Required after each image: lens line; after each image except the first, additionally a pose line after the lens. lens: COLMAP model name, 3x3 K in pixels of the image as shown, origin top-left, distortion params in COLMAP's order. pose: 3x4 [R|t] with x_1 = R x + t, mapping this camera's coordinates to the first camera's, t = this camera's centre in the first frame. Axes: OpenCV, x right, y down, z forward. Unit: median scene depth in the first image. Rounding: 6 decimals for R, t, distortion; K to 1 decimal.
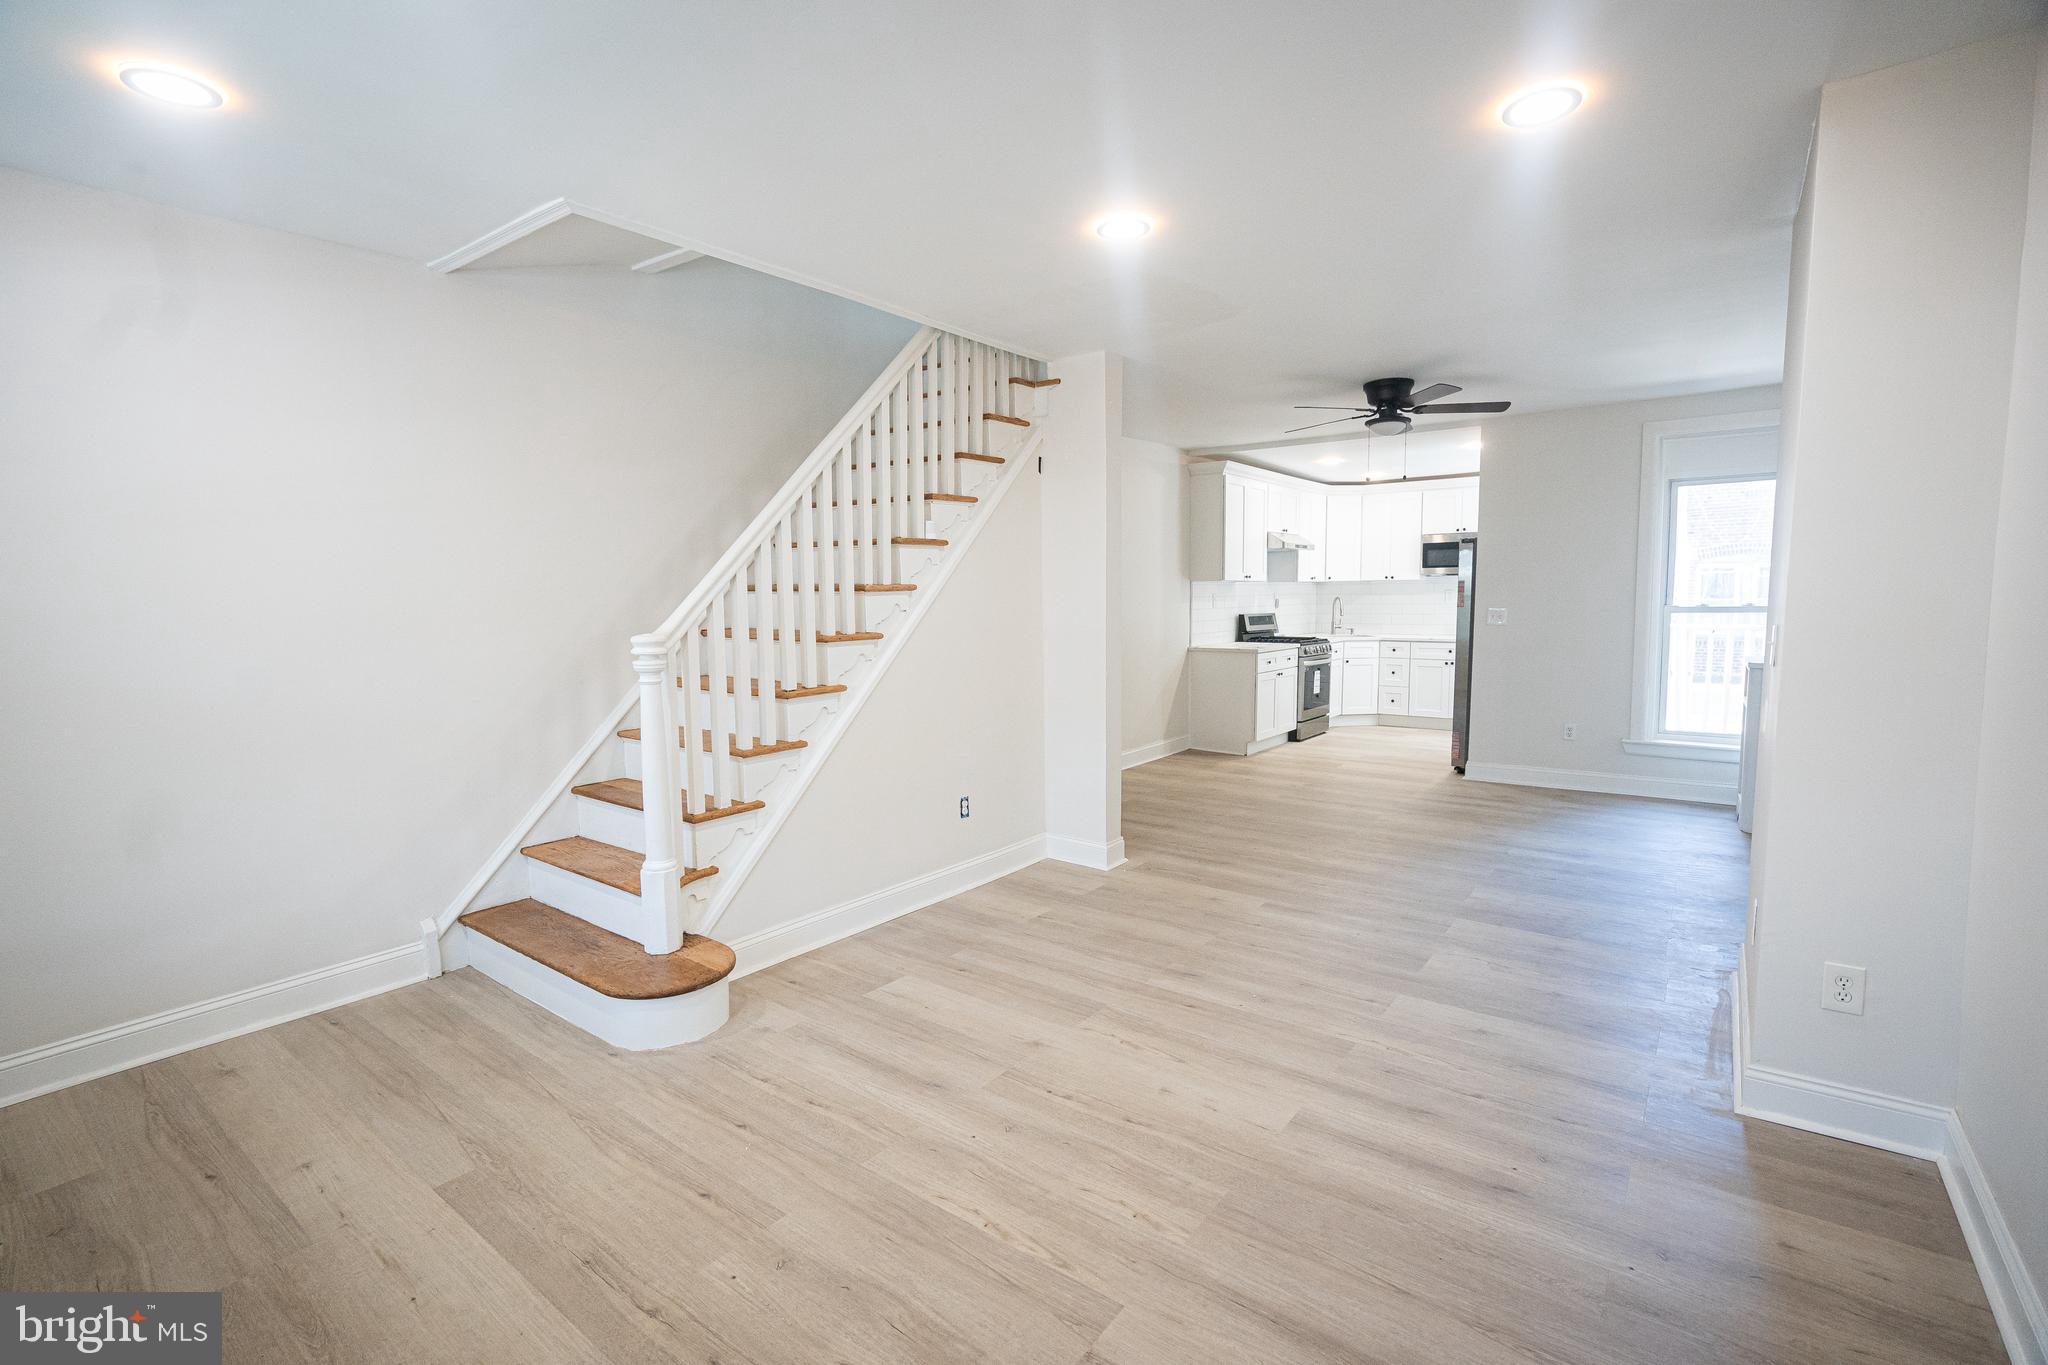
lens RADIAL K [[899.5, 0, 1018.2], [0, 899.5, 676.3], [0, 0, 1]] dist [0.002171, 0.000180]
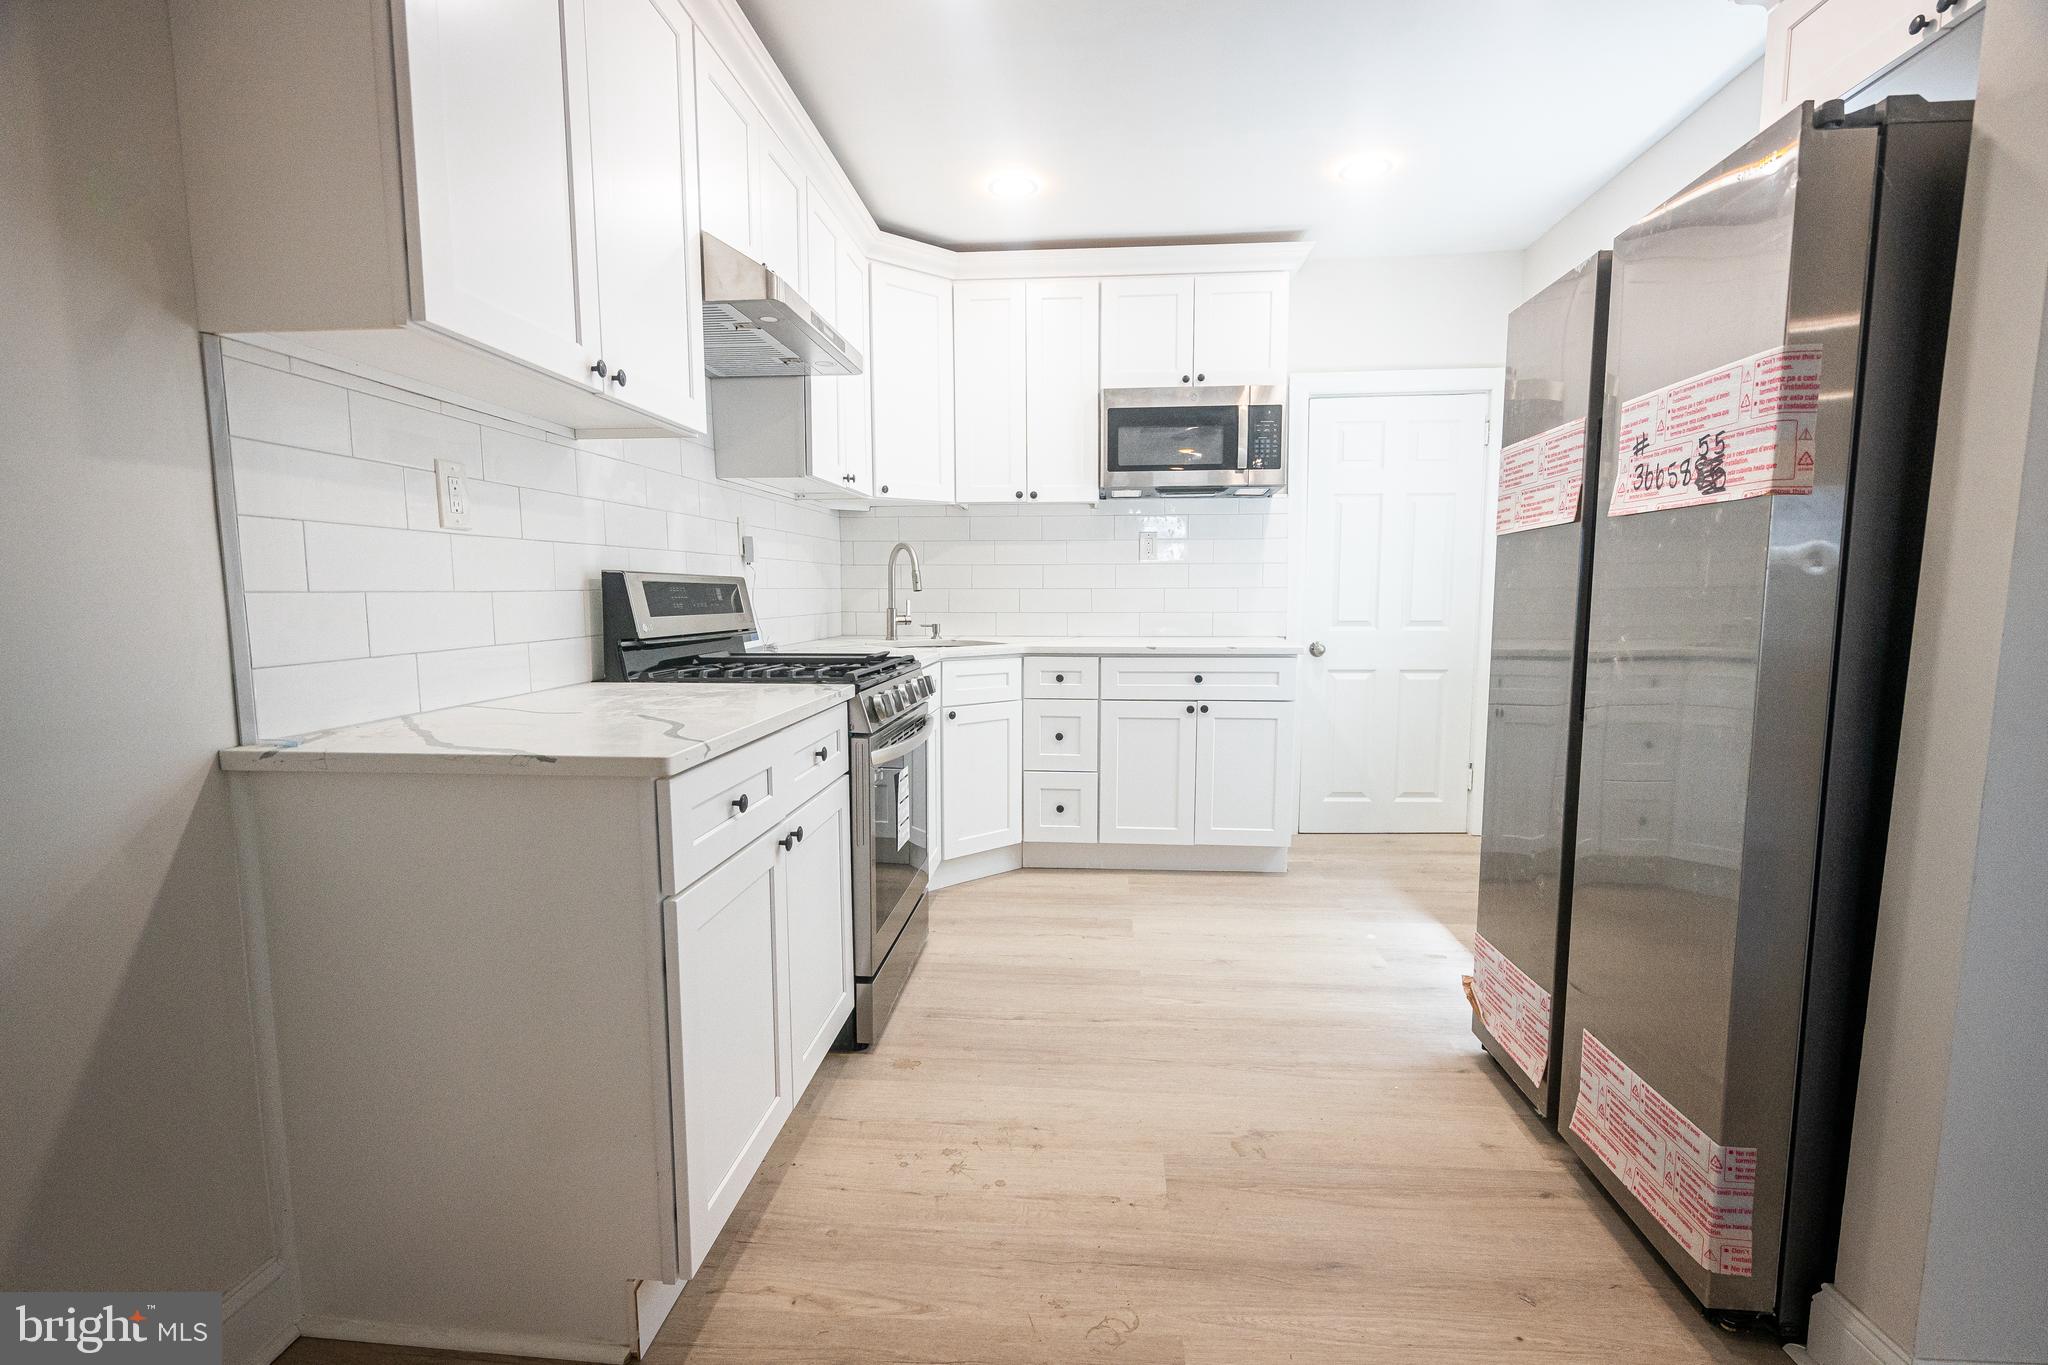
lens RADIAL K [[899.5, 0, 1032.9], [0, 899.5, 682.0], [0, 0, 1]] dist [0.002171, 0.000180]
pose [[0.825301, -0.049154, 0.562549, 0.201961], [0.045845, 0.998748, 0.020009, -0.037793], [-0.562829, 0.009276, 0.826522, 0.725194]]
